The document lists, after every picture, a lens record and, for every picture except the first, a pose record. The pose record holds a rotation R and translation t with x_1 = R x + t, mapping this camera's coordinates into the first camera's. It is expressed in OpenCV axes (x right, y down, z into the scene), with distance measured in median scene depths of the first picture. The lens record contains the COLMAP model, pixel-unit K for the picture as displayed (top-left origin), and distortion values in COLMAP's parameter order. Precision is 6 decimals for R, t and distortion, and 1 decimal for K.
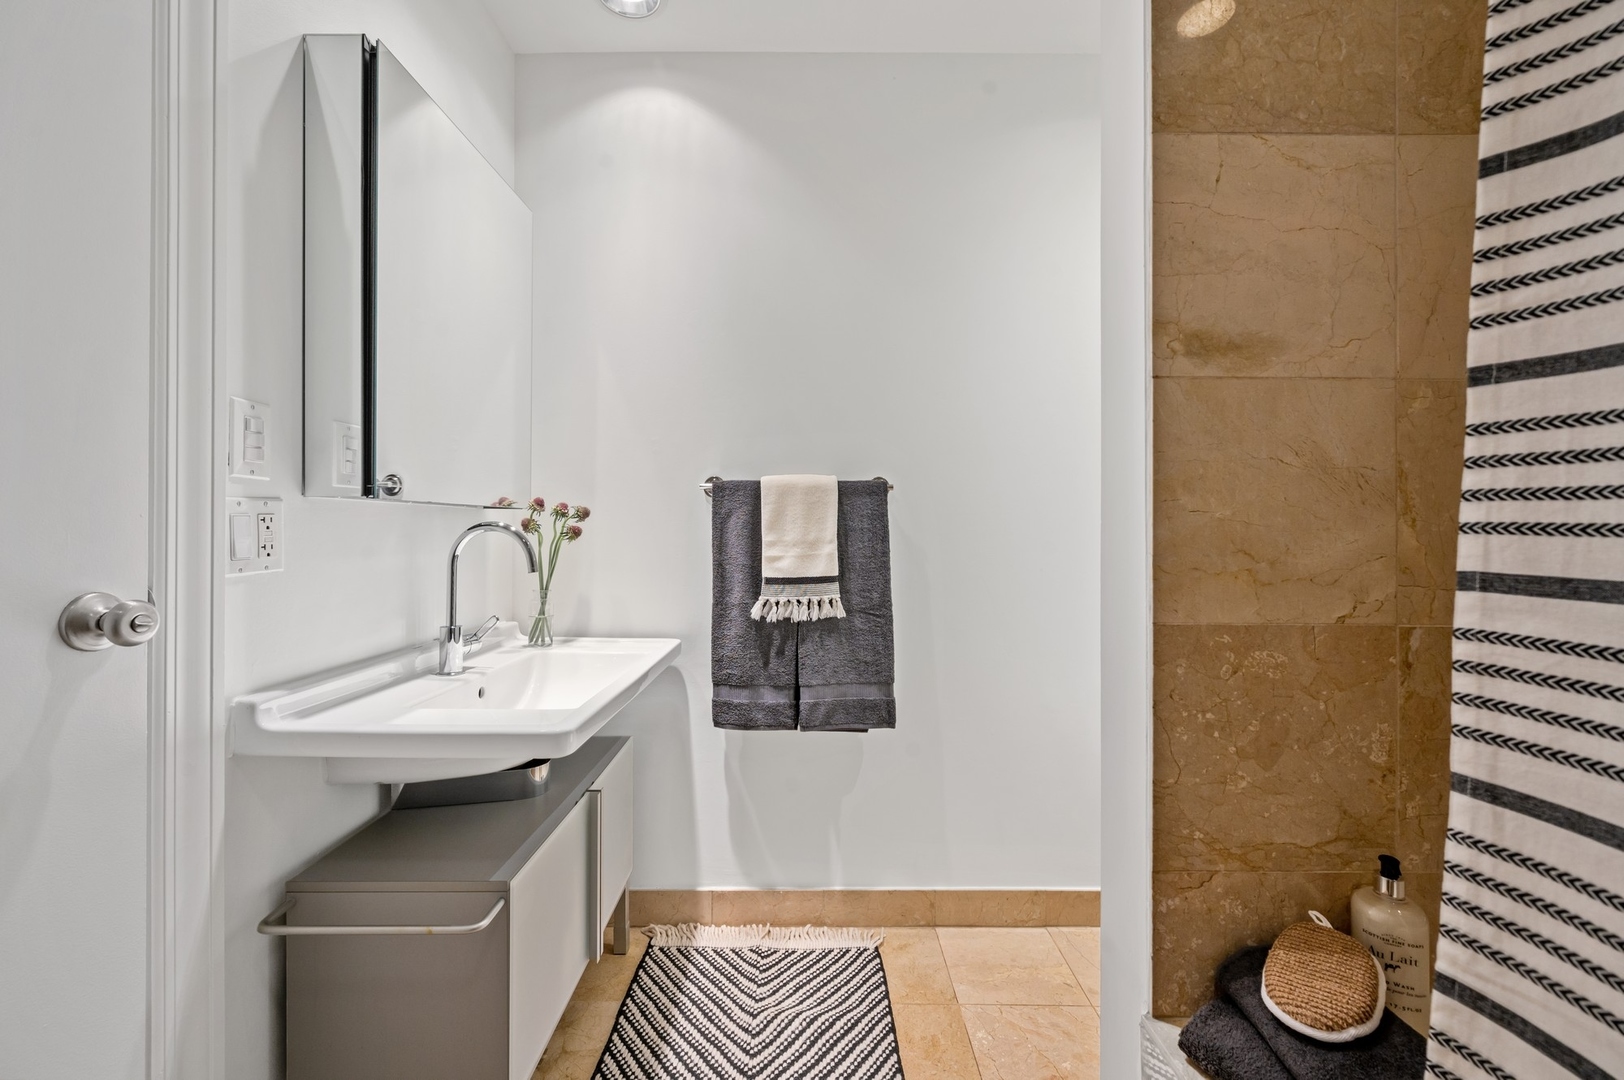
lens RADIAL K [[640.3, 0, 810.0], [0, 640.3, 533.5], [0, 0, 1]] dist [-0.001203, -0.000399]
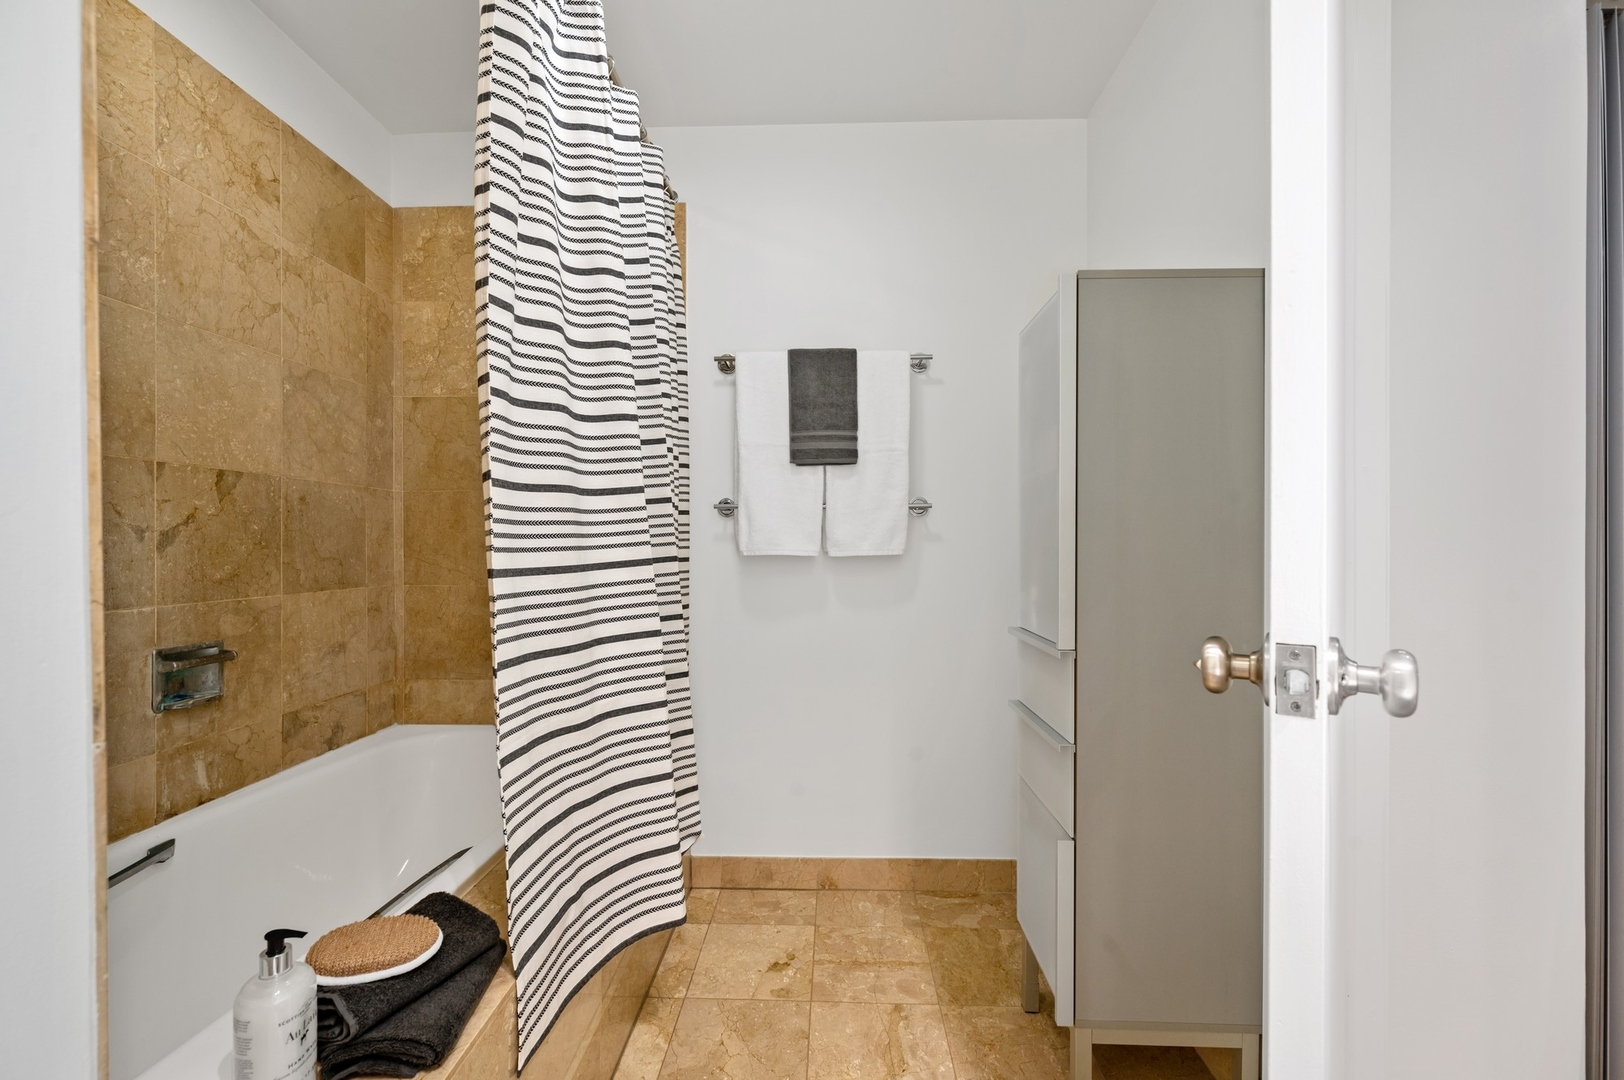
lens RADIAL K [[640.3, 0, 806.8], [0, 640.3, 544.3], [0, 0, 1]] dist [-0.001203, -0.000399]
pose [[-0.999217, 0.000283, 0.039574, -0.041005], [0.000446, 0.999991, 0.004122, -0.013119], [-0.039573, 0.004136, -0.999208, 1.241919]]
